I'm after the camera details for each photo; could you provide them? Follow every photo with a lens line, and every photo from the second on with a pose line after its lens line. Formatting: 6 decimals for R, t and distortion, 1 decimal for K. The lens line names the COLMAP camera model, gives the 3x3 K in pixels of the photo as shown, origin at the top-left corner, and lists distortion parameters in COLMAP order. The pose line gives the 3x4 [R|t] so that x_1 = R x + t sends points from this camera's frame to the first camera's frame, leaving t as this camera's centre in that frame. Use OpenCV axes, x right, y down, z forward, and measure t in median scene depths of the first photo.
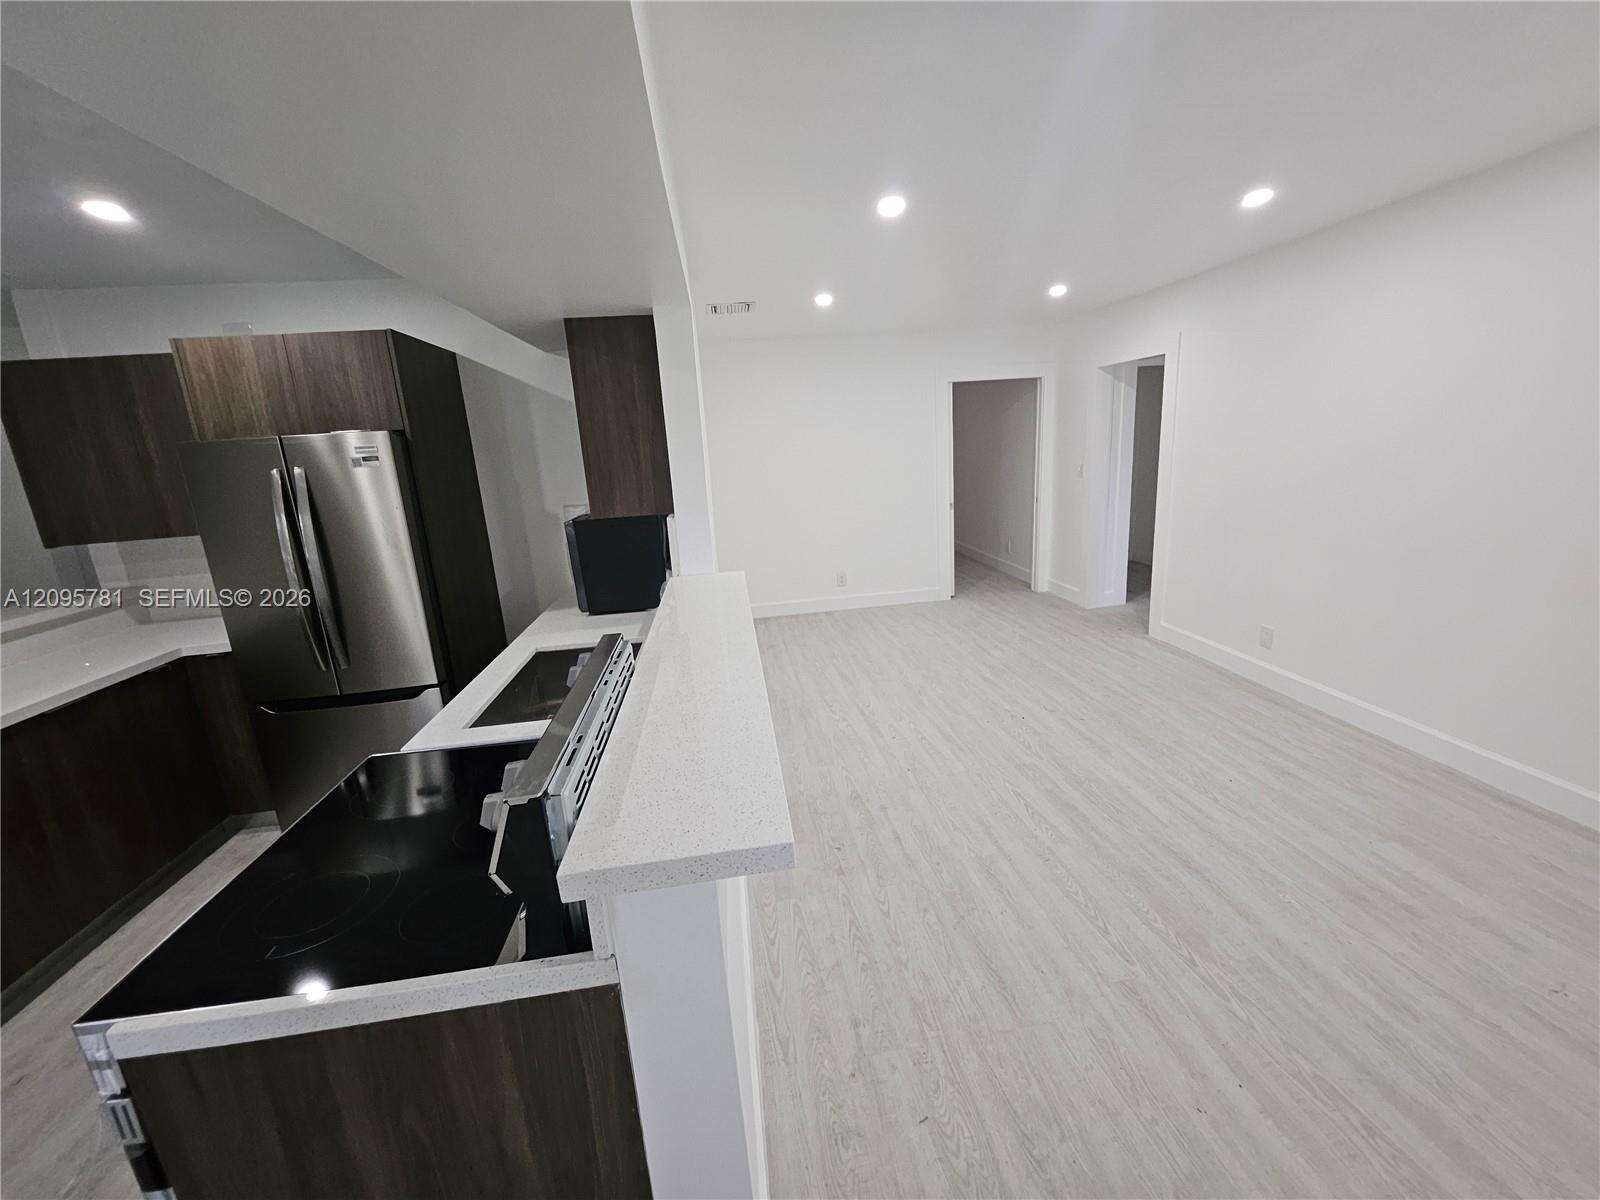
lens RADIAL K [[632.2, 0, 802.6], [0, 632.2, 589.4], [0, 0, 1]] dist [0.013804, -0.009697]
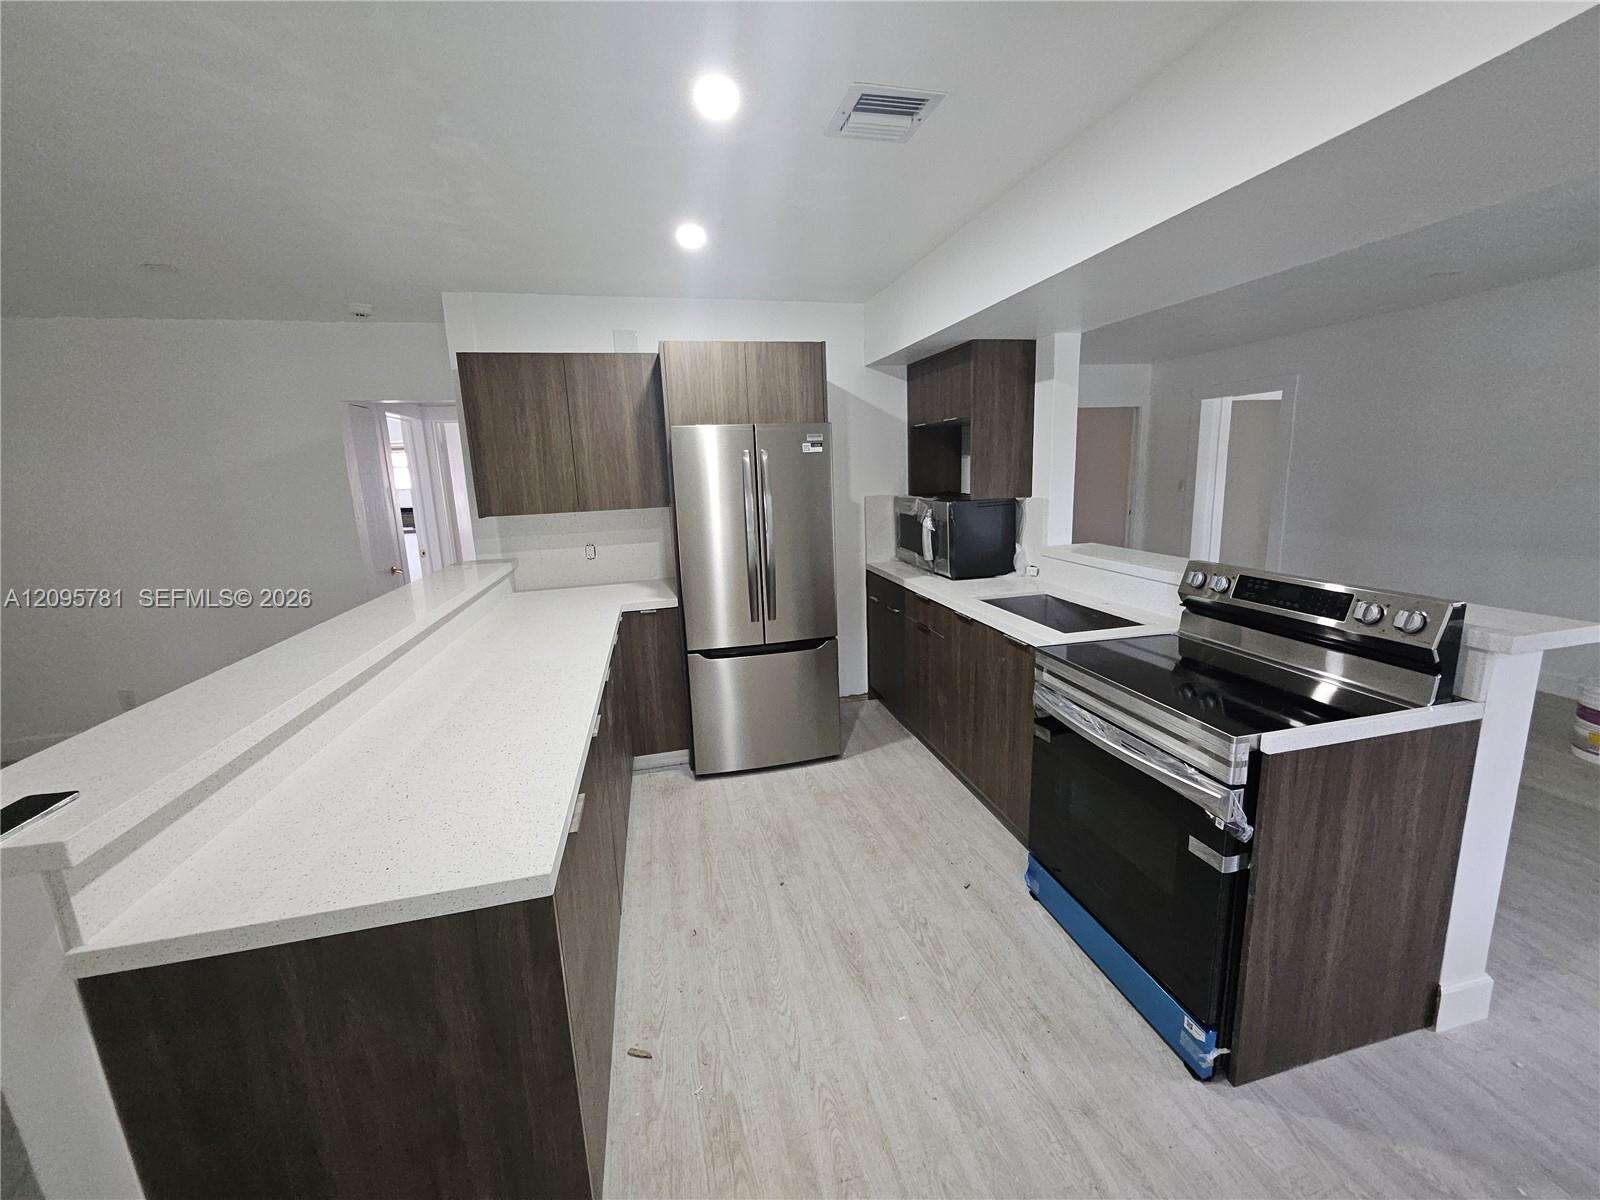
lens RADIAL K [[636.4, 0, 800.0], [0, 636.4, 600.0], [0, 0, 1]] dist [-0.002017, 0.000757]
pose [[0.994373, 0.000314, 0.105934, -0.781985], [0.003480, 0.999359, -0.035628, 0.128102], [-0.105878, 0.035797, 0.993735, -0.191888]]
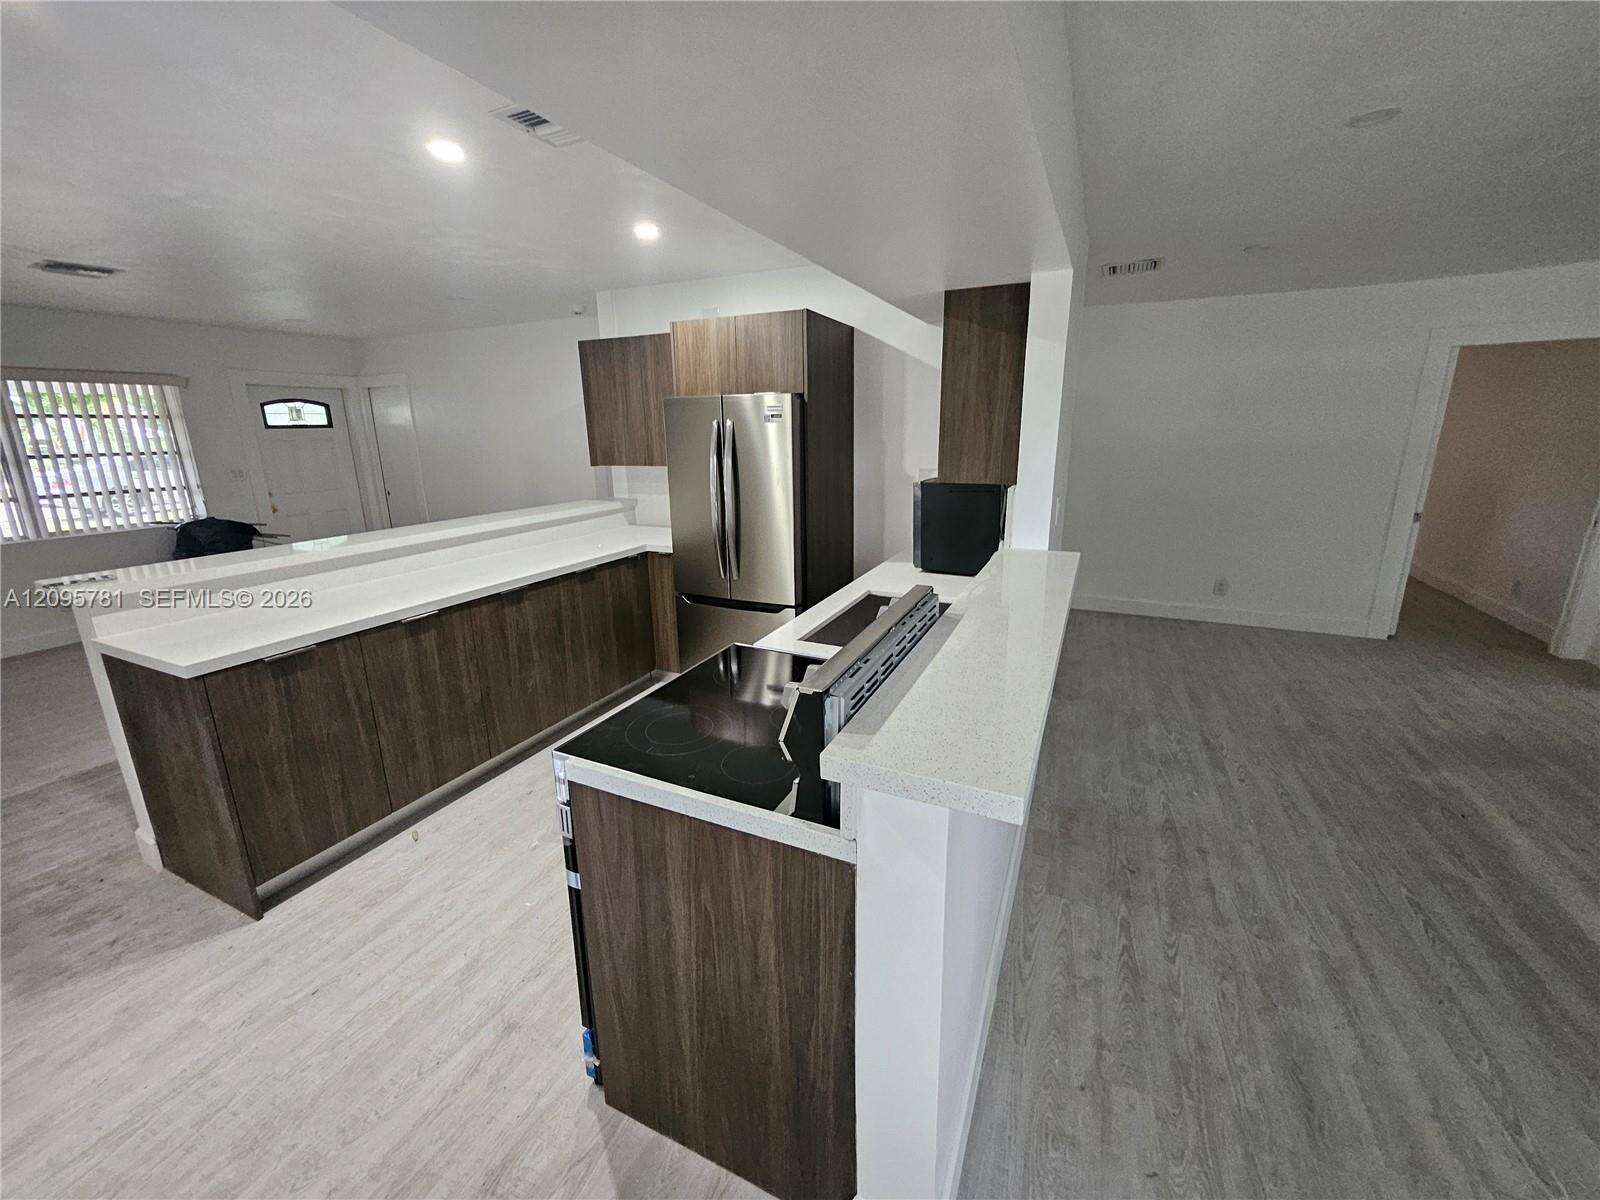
lens RADIAL K [[637.8, 0, 805.4], [0, 637.8, 596.7], [0, 0, 1]] dist [0.001146, -0.000145]
pose [[0.838200, 0.187905, -0.511969, 0.073047], [-0.162901, 0.982176, 0.093779, 0.015501], [0.520464, 0.004795, 0.853870, -0.034457]]
